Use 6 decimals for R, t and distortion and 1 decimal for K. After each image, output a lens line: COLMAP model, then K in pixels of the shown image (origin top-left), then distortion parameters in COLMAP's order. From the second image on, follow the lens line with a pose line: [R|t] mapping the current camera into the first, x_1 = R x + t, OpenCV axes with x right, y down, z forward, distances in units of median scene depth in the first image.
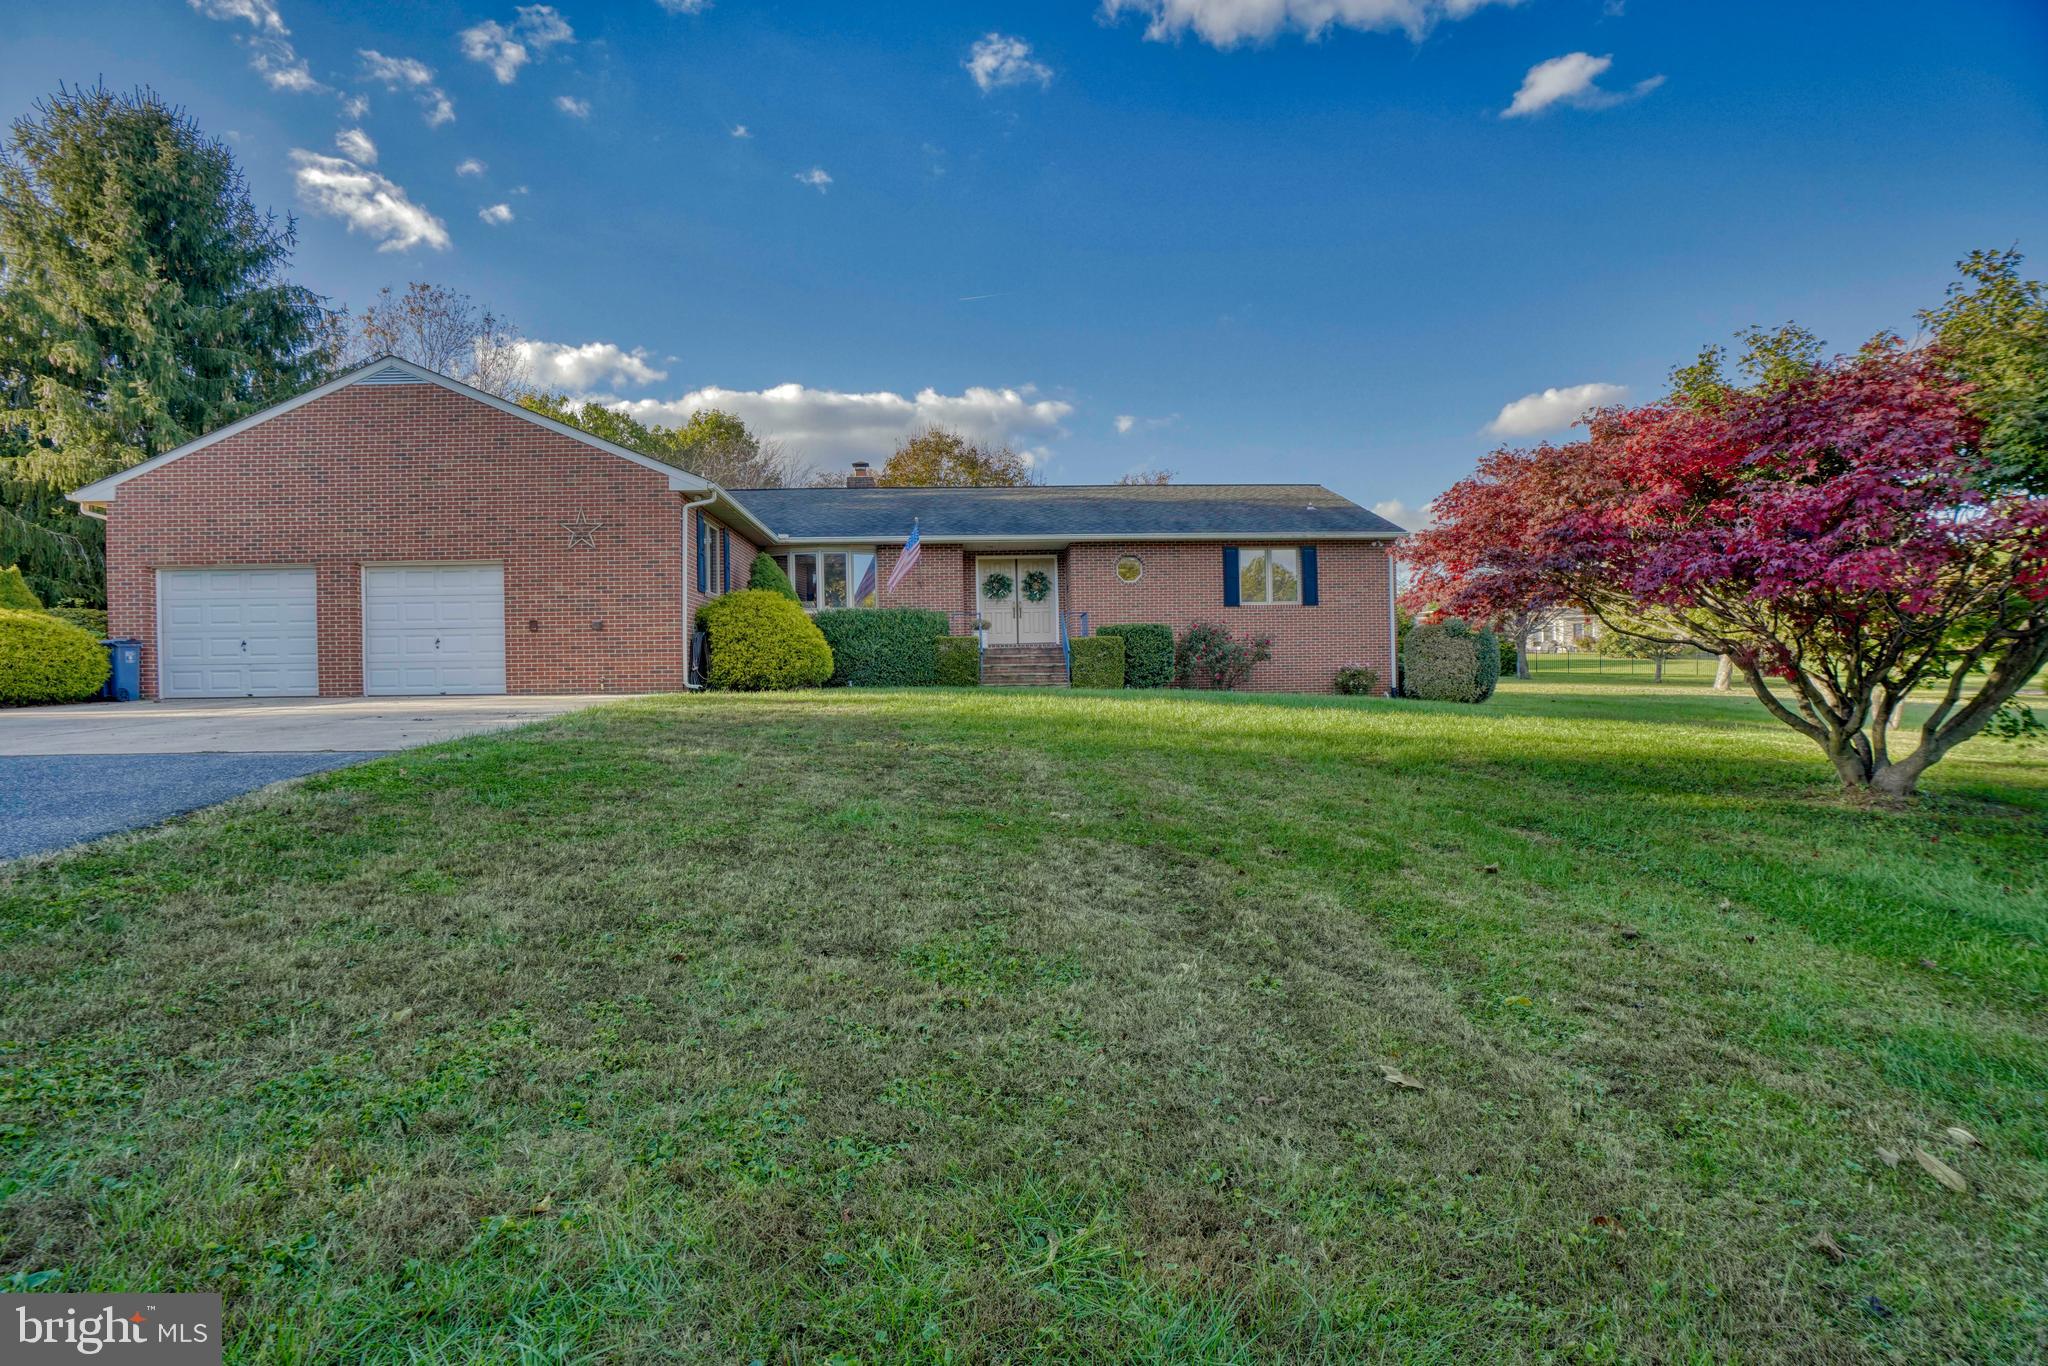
lens RADIAL K [[952.7, 0, 1028.1], [0, 952.7, 631.1], [0, 0, 1]] dist [-0.081211, 0.025281]
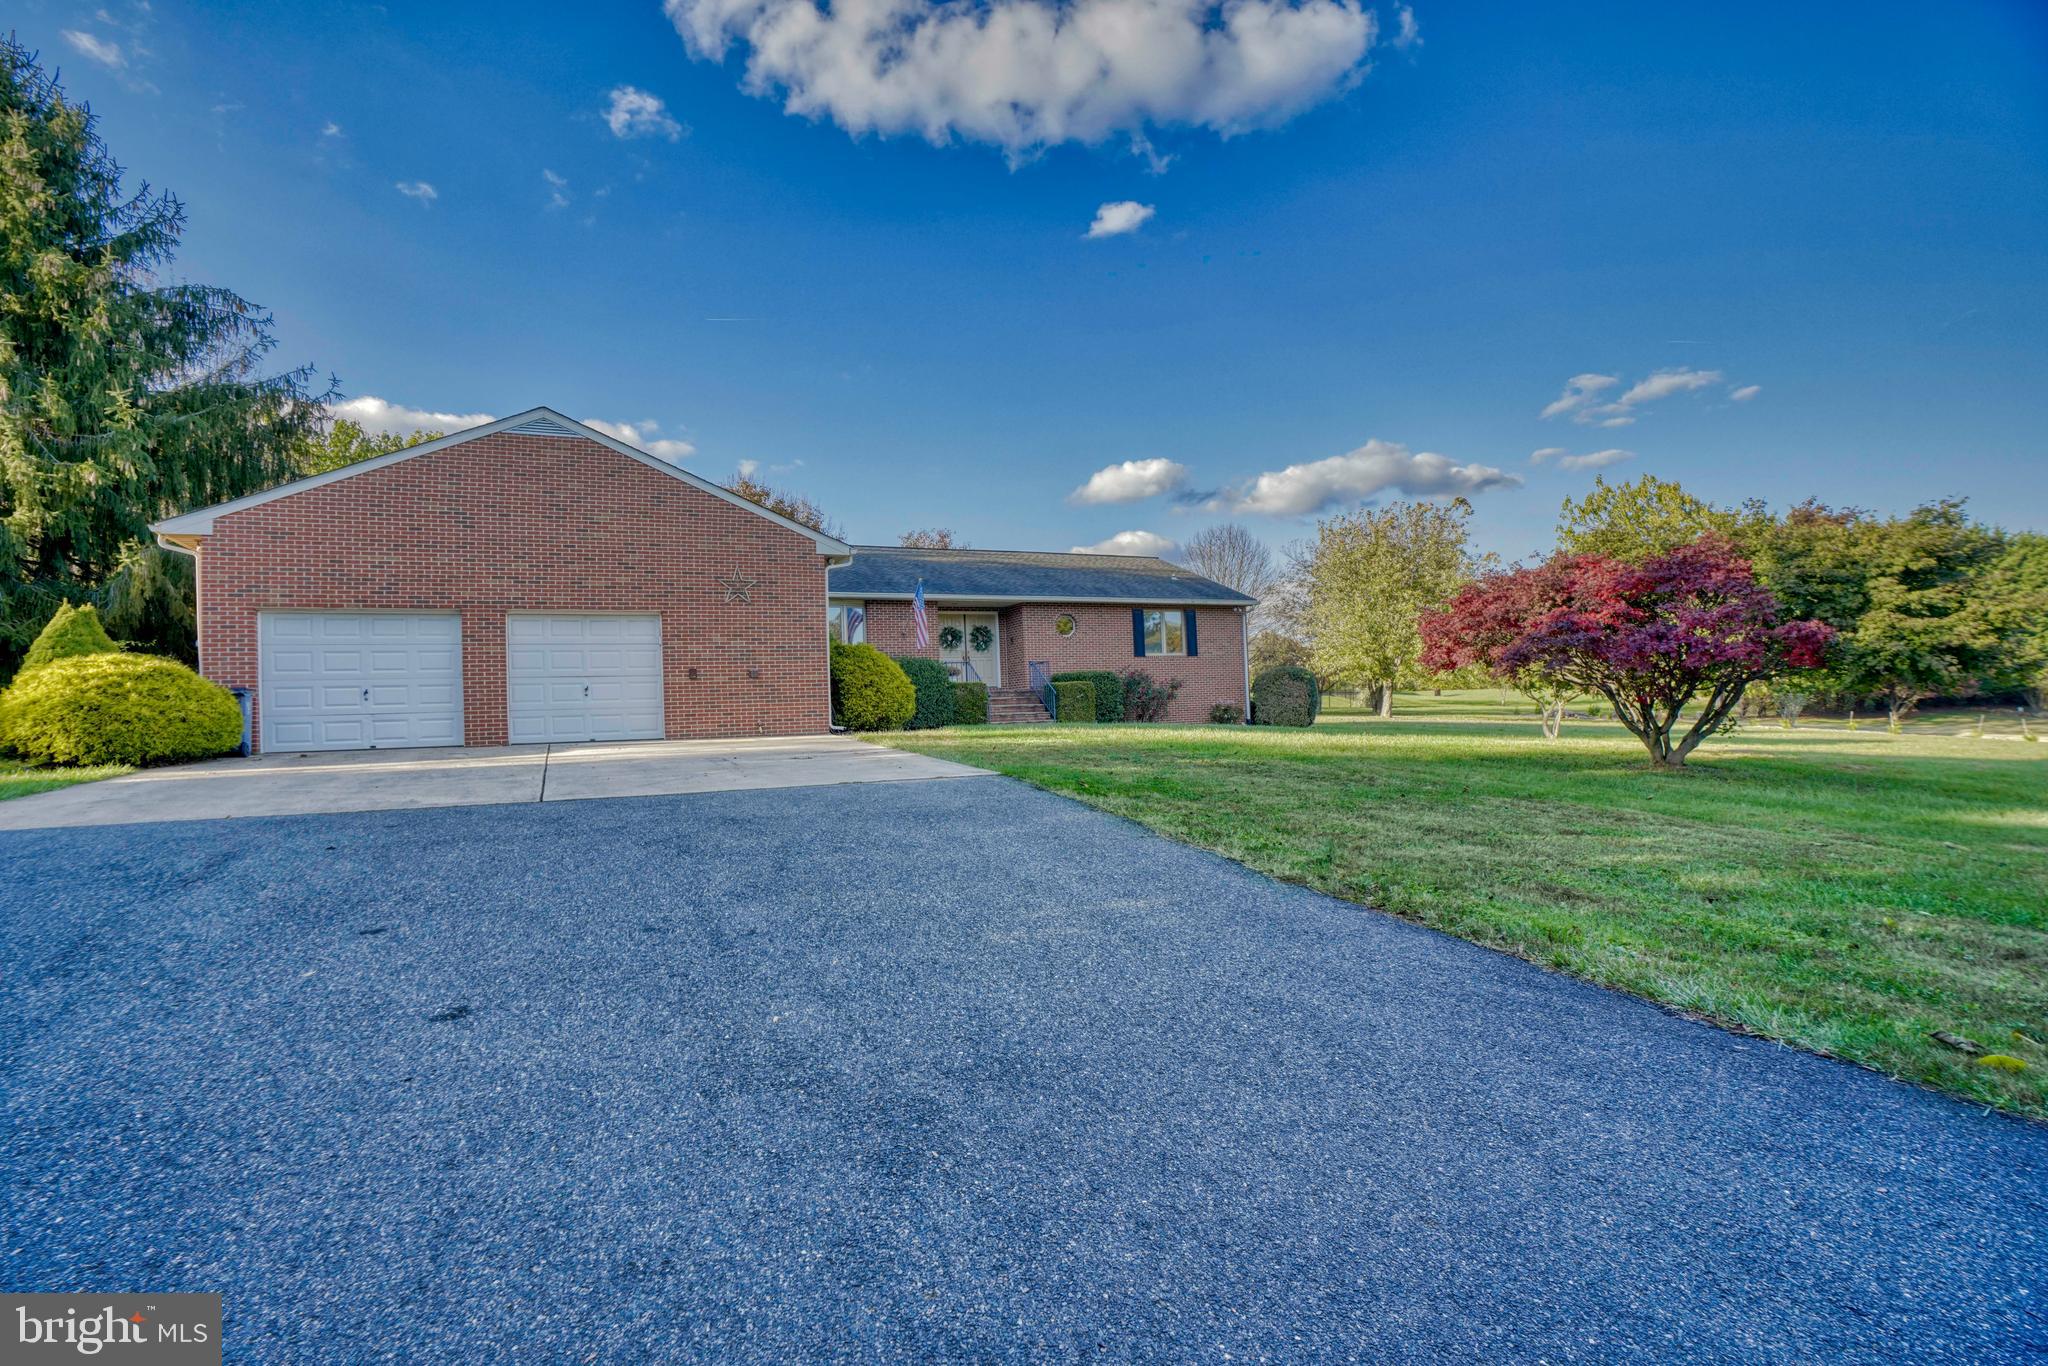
lens RADIAL K [[922.8, 0, 1010.3], [0, 922.8, 658.5], [0, 0, 1]] dist [-0.065082, 0.022032]
pose [[0.933548, 0.004908, 0.358420, -0.515795], [0.000702, 0.999879, -0.015520, -0.006091], [-0.358453, 0.014740, 0.933432, -0.101752]]
